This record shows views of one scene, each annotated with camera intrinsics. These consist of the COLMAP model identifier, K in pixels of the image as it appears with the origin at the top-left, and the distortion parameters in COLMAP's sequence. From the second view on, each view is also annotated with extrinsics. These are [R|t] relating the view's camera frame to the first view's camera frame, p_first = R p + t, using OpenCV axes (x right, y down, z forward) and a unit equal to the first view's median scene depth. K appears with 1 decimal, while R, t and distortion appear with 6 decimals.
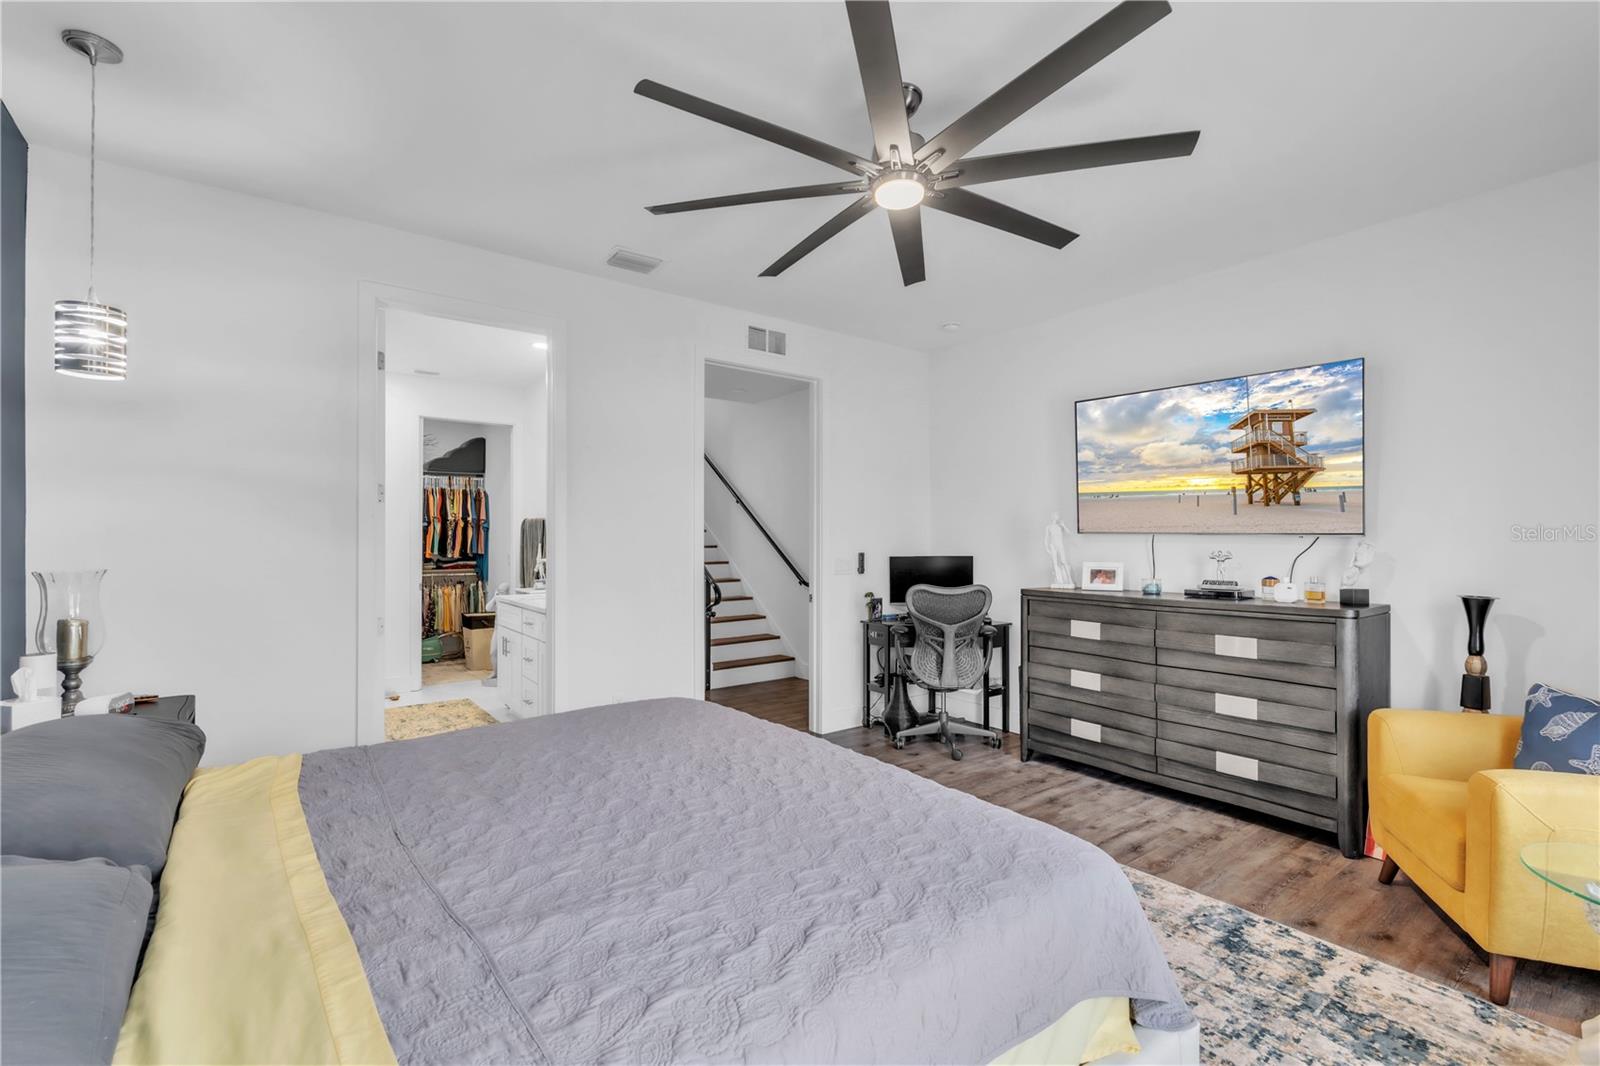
lens RADIAL K [[718.7, 0, 809.0], [0, 718.7, 541.6], [0, 0, 1]] dist [-0.000530, -0.000283]
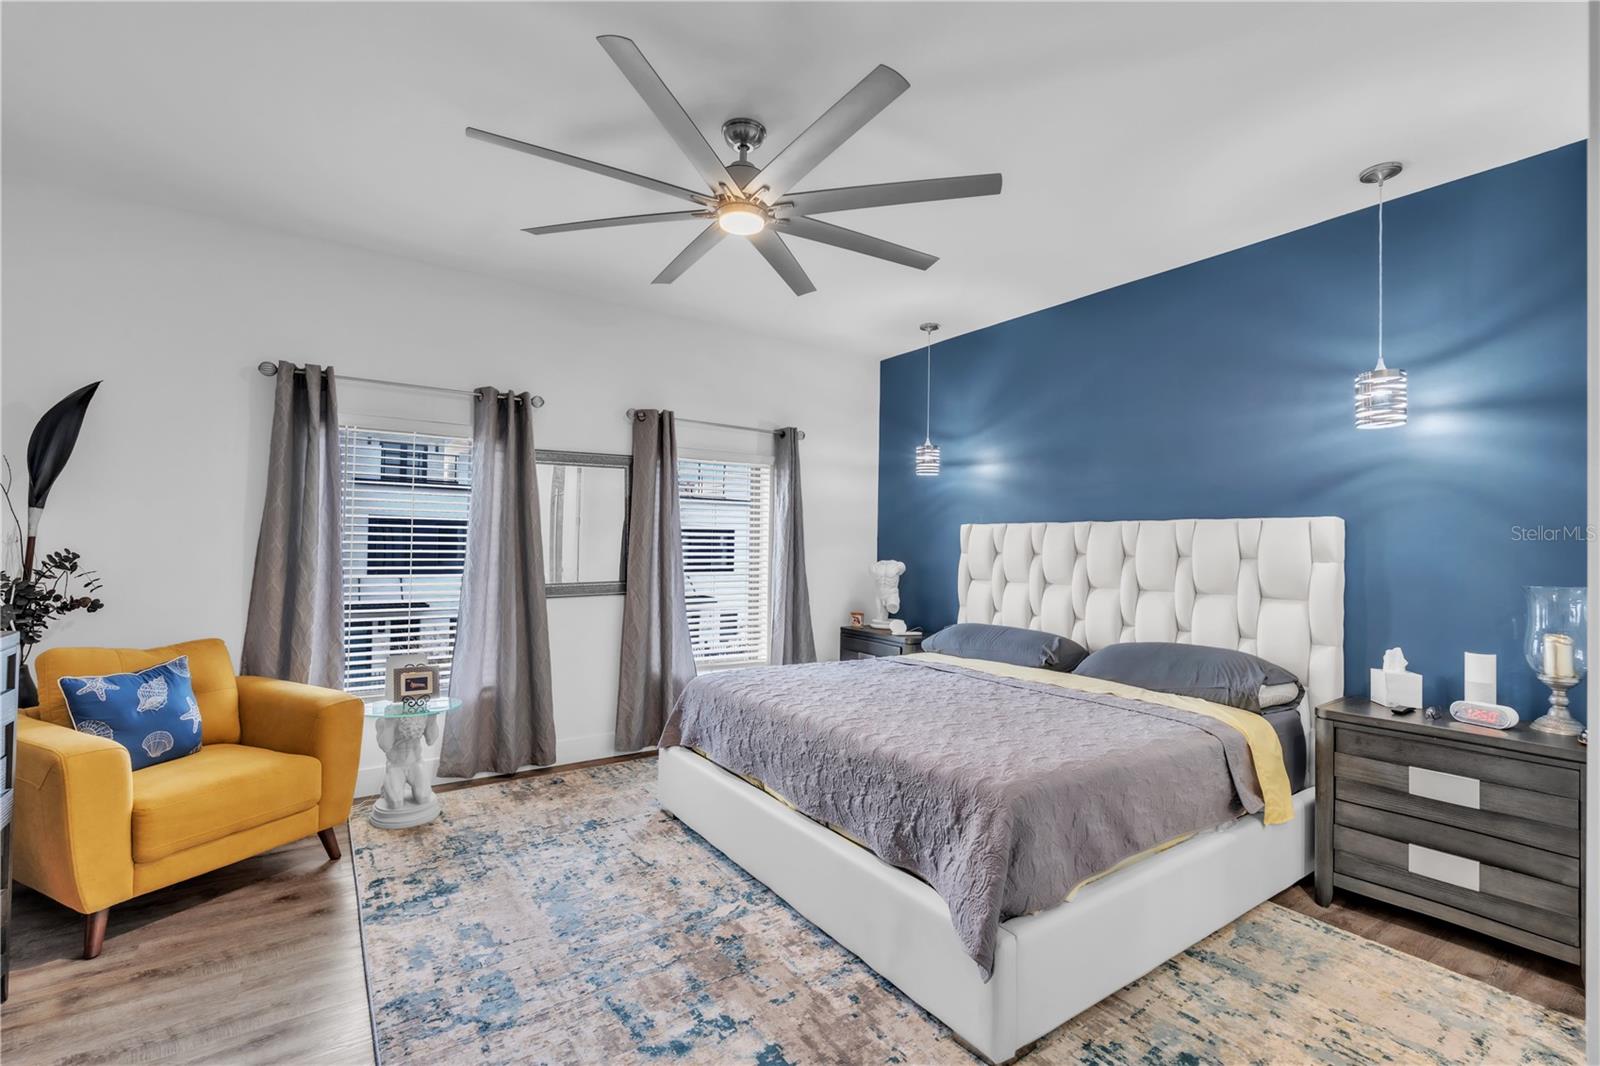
lens RADIAL K [[694.4, 0, 793.6], [0, 694.4, 525.5], [0, 0, 1]] dist [0.000800, -0.000222]
pose [[-0.997714, -0.022187, 0.063827, -0.018434], [-0.024282, 0.999185, -0.032233, -0.002956], [-0.063060, -0.033709, -0.997440, 1.267486]]
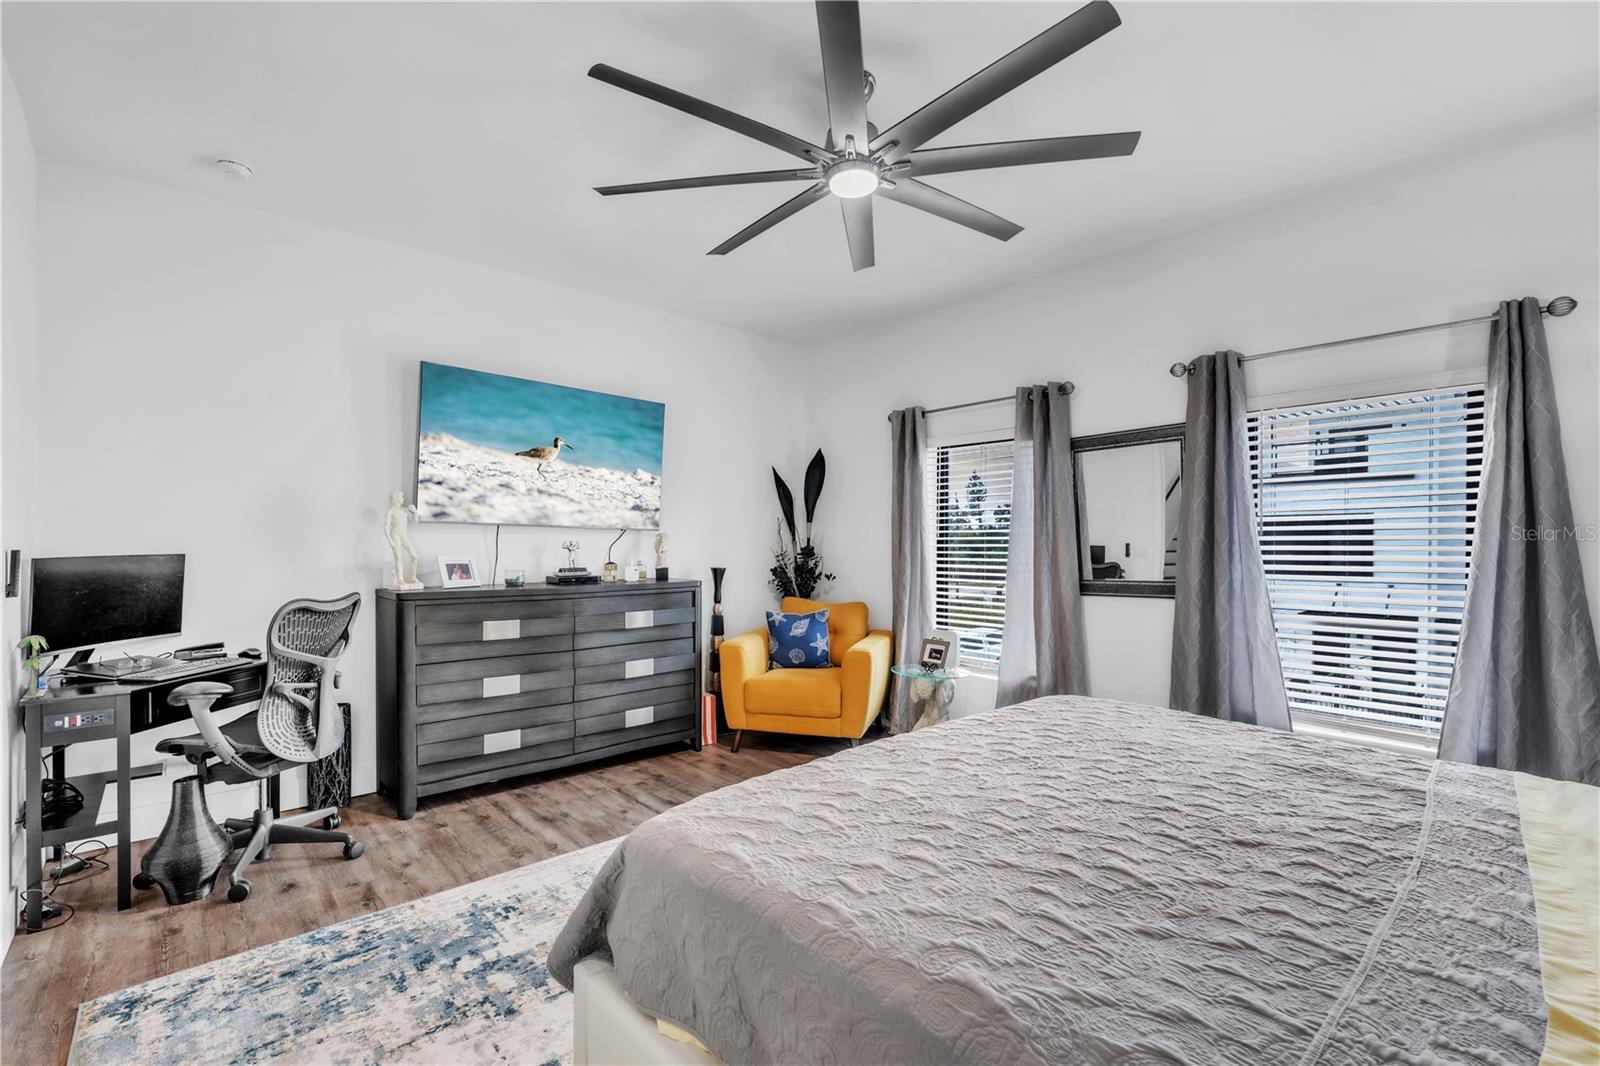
lens RADIAL K [[694.4, 0, 793.6], [0, 694.4, 525.5], [0, 0, 1]] dist [0.000800, -0.000222]
pose [[-0.079229, 0.016181, 0.996725, -0.528489], [-0.006929, 0.999835, -0.016782, 0.003462], [-0.996832, -0.008236, -0.079104, 0.721326]]
